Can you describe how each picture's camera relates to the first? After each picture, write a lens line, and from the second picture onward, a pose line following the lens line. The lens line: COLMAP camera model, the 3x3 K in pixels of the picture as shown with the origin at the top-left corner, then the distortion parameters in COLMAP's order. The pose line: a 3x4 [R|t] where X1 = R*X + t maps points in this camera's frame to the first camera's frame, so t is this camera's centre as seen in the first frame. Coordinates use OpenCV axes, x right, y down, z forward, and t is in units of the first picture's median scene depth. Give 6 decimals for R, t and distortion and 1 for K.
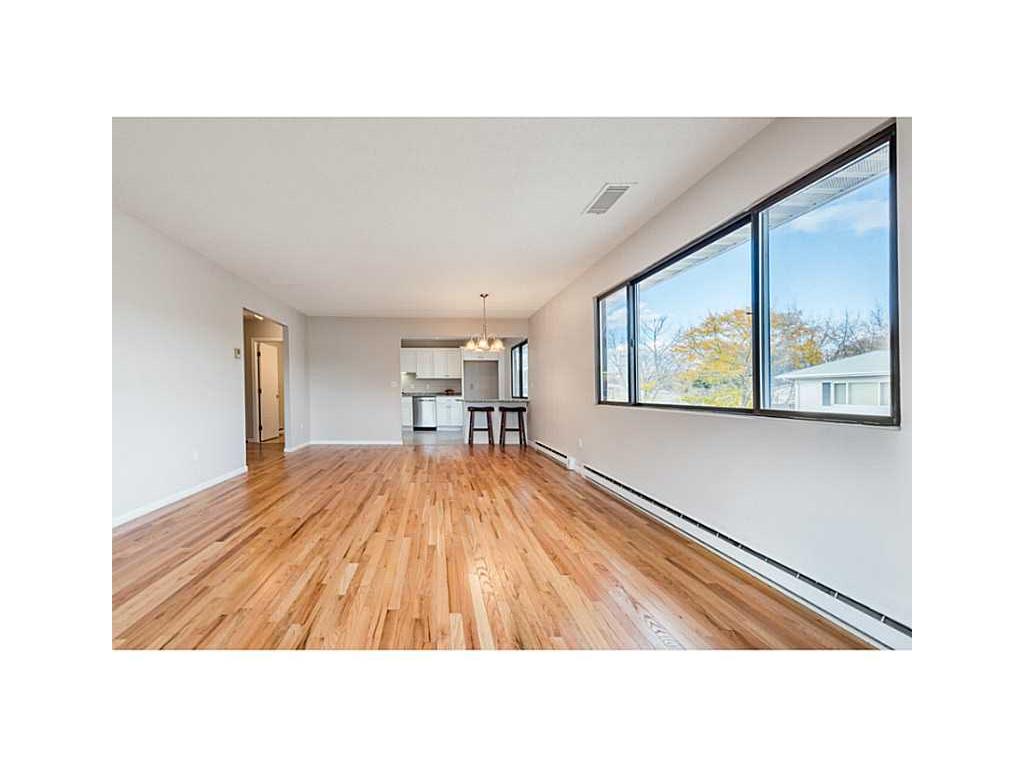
lens RADIAL K [[346.6, 0, 436.2], [0, 346.6, 392.1], [0, 0, 1]] dist [0.001216, 0.000034]
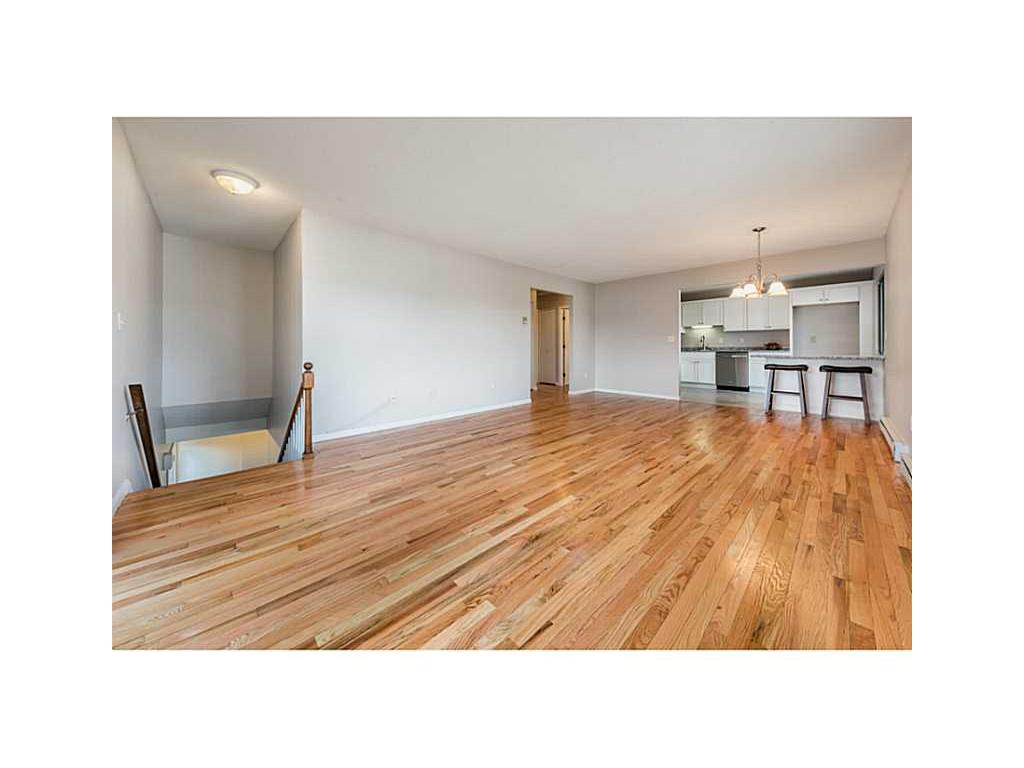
lens RADIAL K [[317.6, 0, 500.1], [0, 317.6, 348.4], [0, 0, 1]] dist [0.000268, -0.000019]
pose [[0.677659, -0.003464, -0.735368, 0.219452], [0.004383, 0.999990, -0.000671, 0.003436], [0.735363, -0.002768, 0.677668, 0.020584]]
